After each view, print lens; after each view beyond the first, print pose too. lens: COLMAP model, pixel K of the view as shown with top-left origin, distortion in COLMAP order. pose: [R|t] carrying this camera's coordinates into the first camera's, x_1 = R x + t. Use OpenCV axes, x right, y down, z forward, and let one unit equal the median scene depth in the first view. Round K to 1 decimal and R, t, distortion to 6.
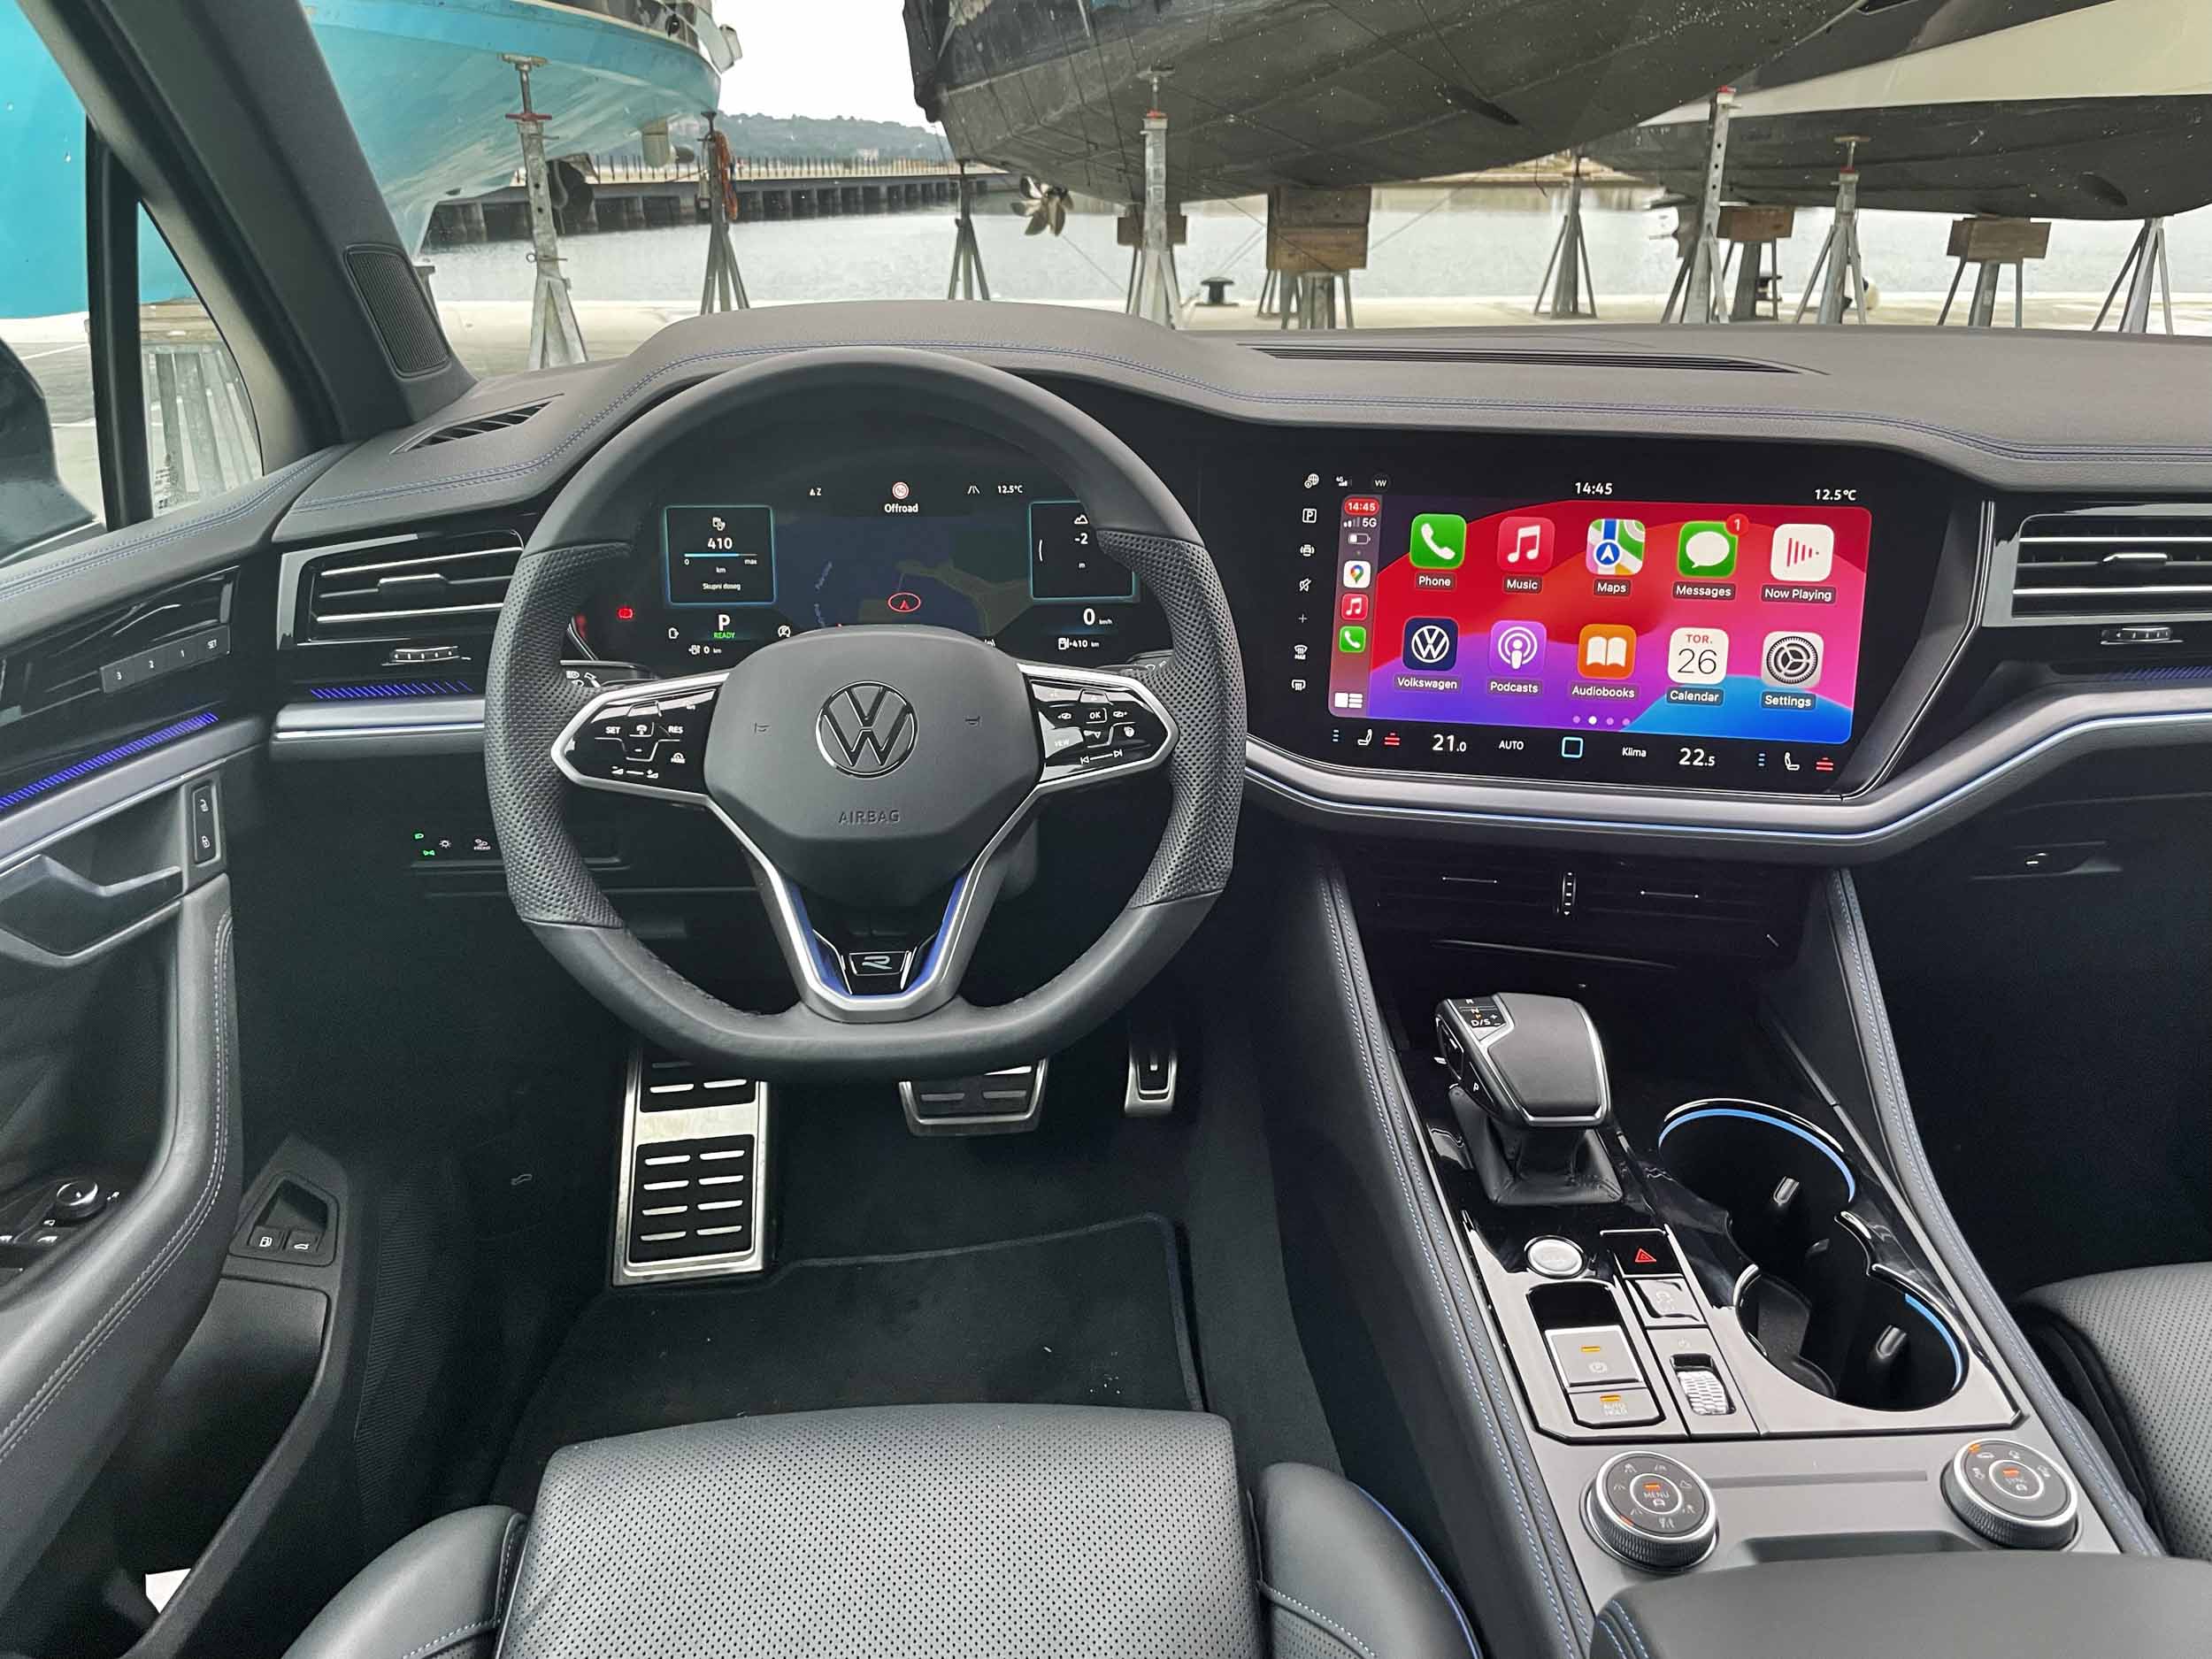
lens RADIAL K [[1667.6, 0, 906.6], [0, 1667.6, 829.7], [0, 0, 1]] dist [0.107816, -0.138734]
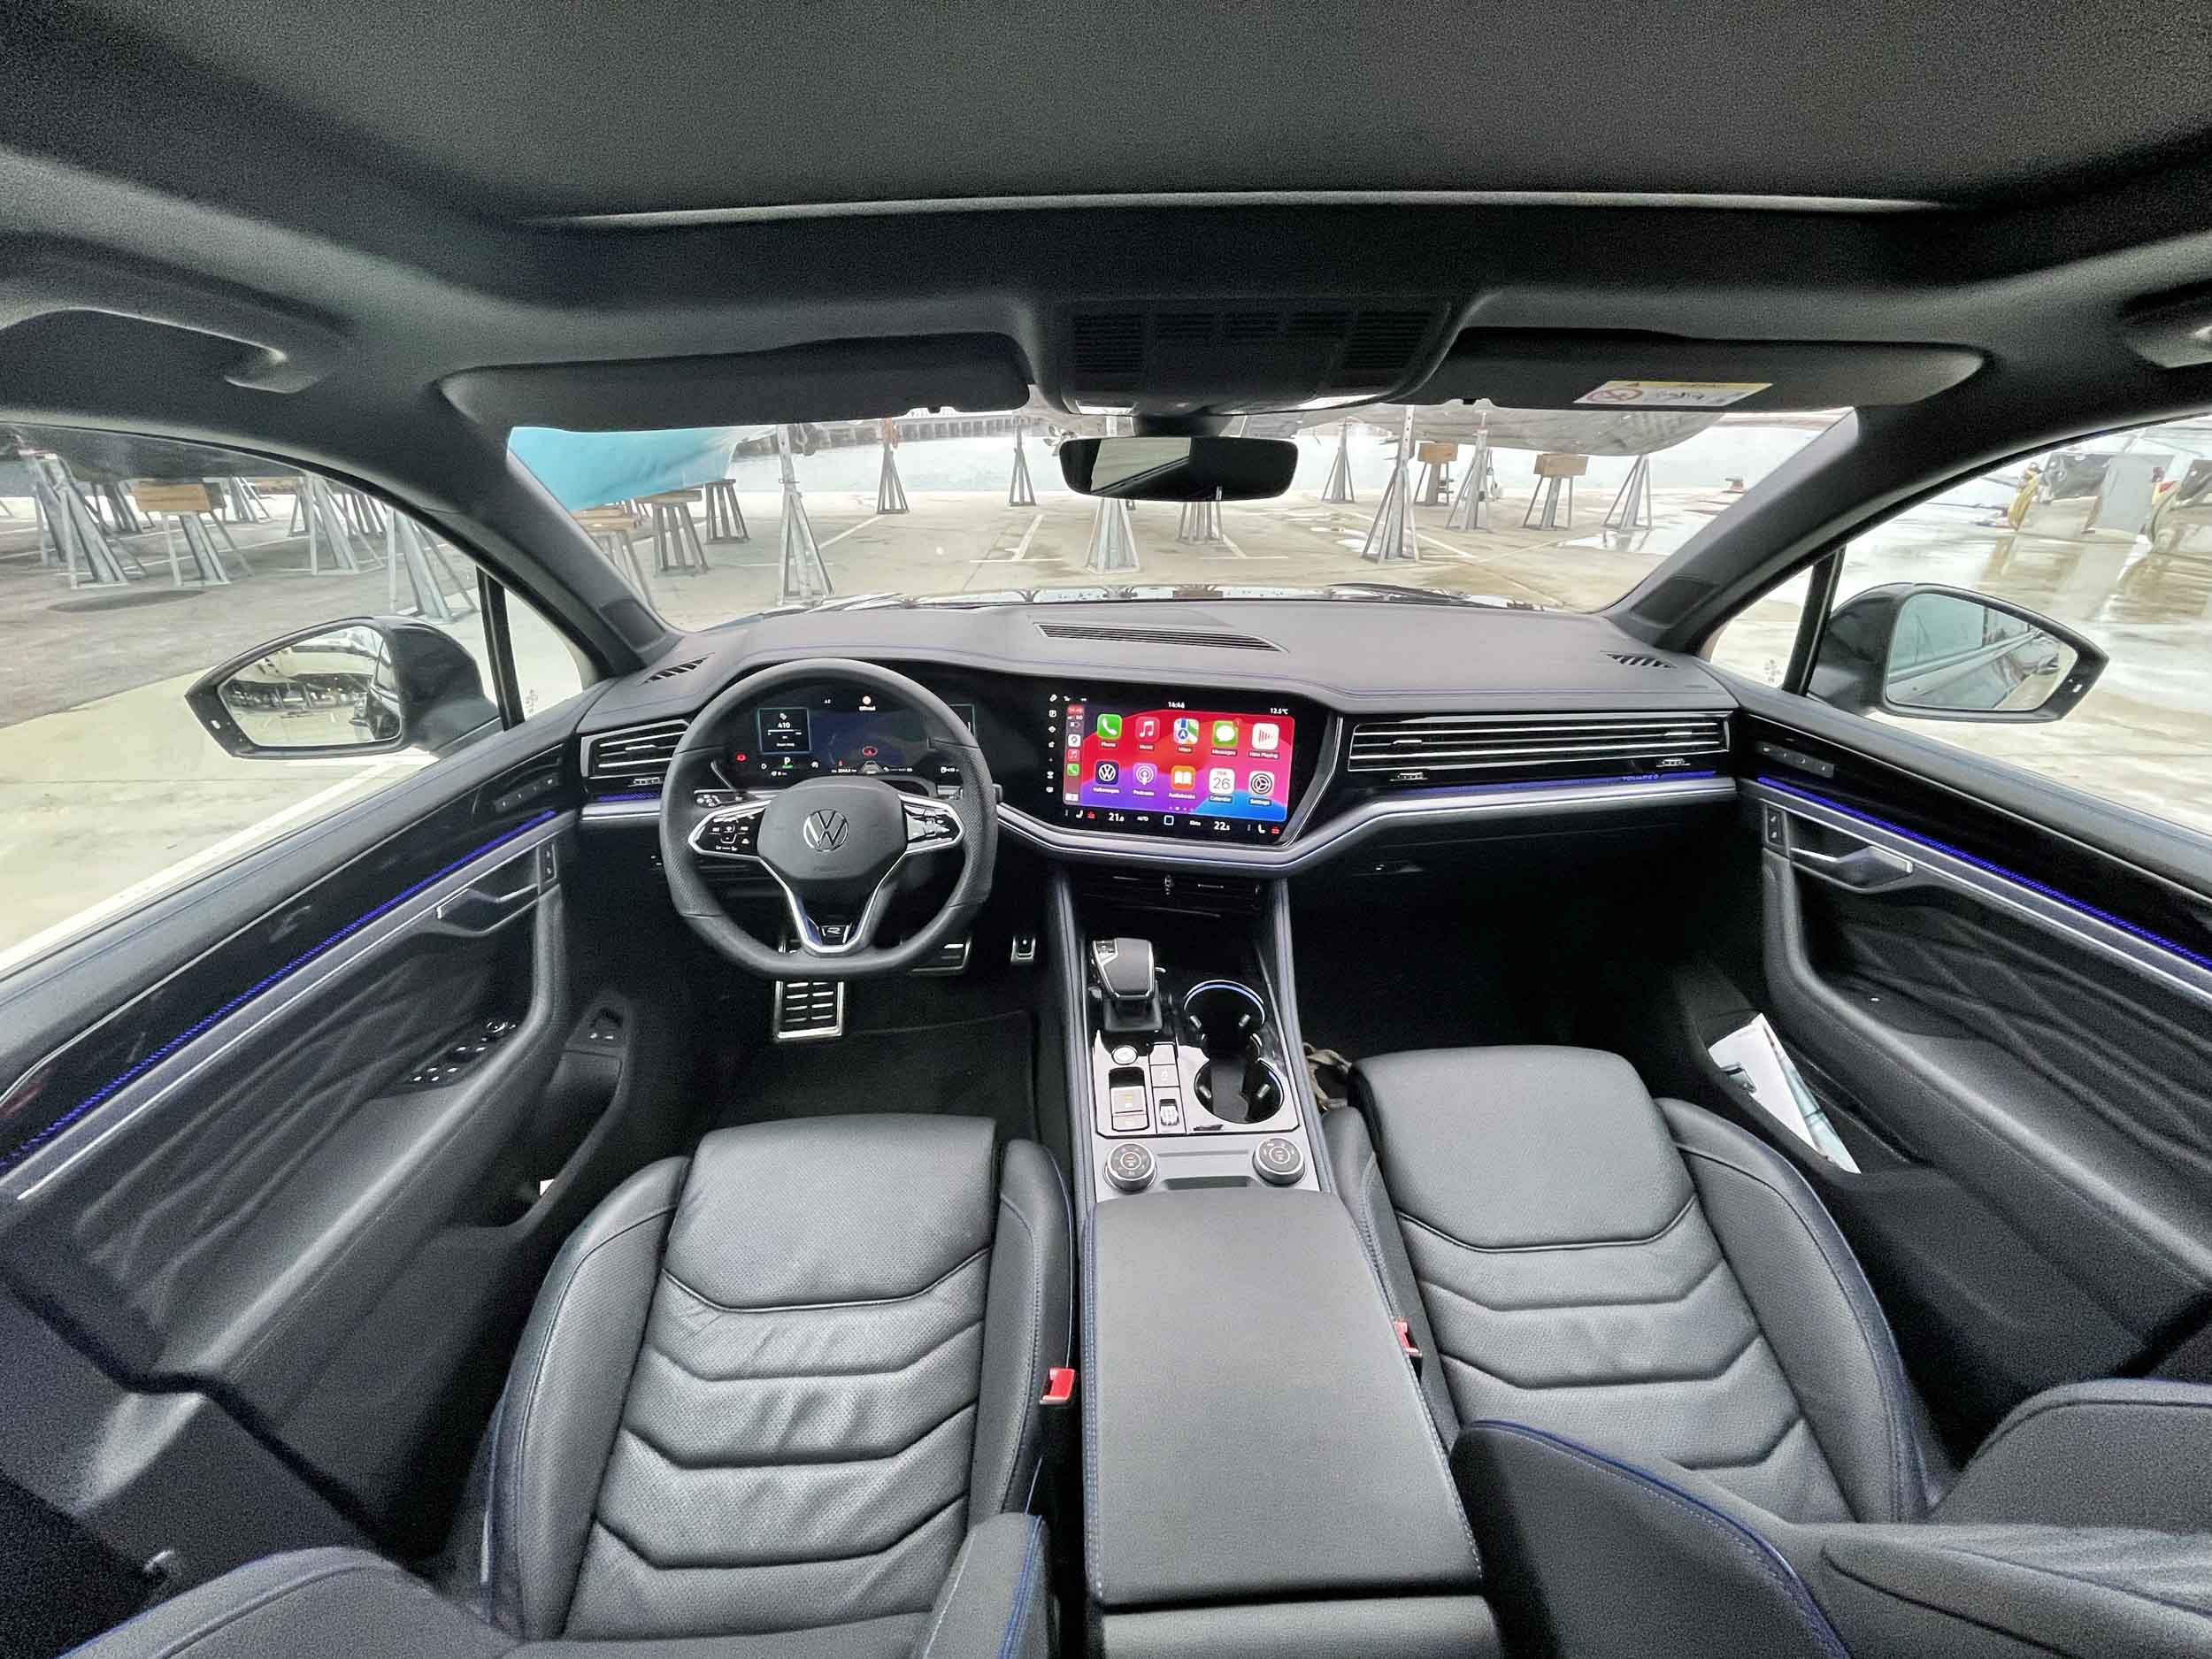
lens RADIAL K [[890.6, 0, 1001.7], [0, 890.6, 829.2], [0, 0, 1]] dist [-0.000585, -0.000057]
pose [[0.999984, -0.000032, -0.005705, 0.188051], [0.000460, 0.997182, 0.075018, -0.129336], [0.005686, -0.075020, 0.997166, -0.173354]]
